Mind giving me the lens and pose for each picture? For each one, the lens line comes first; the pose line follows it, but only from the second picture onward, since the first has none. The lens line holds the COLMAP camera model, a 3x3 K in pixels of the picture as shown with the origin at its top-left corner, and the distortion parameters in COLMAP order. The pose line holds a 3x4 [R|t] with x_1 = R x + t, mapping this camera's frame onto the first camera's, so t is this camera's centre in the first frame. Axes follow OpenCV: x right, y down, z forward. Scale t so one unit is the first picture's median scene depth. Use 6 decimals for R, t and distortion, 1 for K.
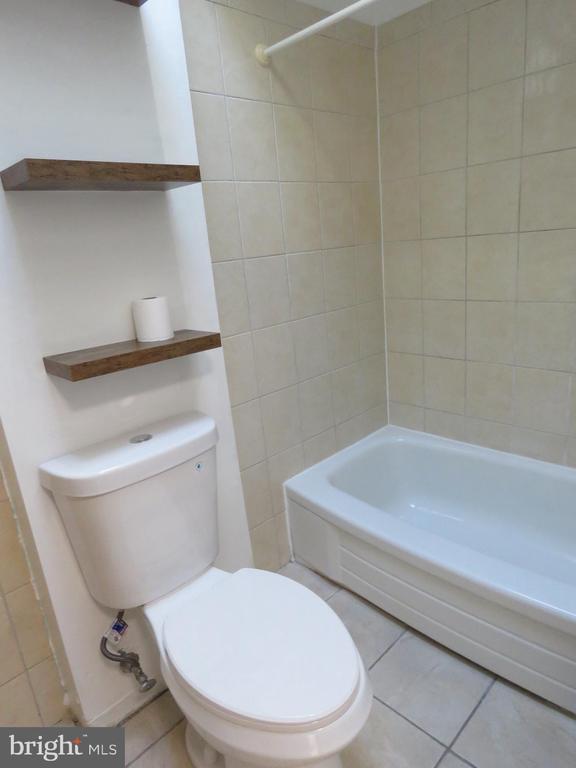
lens RADIAL K [[477.5, 0, 290.6], [0, 477.5, 375.7], [0, 0, 1]] dist [-0.028084, 0.002217]
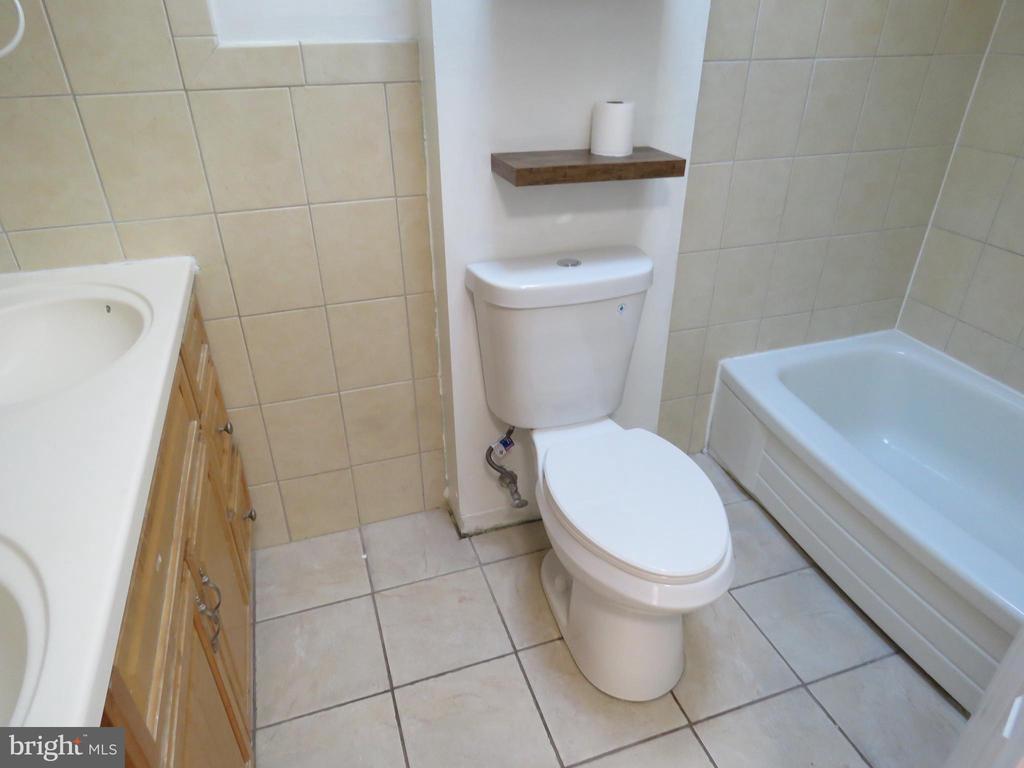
lens RADIAL K [[656.4, 0, 509.9], [0, 656.4, 387.3], [0, 0, 1]] dist [-0.001248, -0.000450]
pose [[0.891593, 0.300351, -0.338896, 0.082041], [-0.195206, 0.930201, 0.310839, -0.015572], [0.408602, -0.210988, 0.887991, -0.214548]]
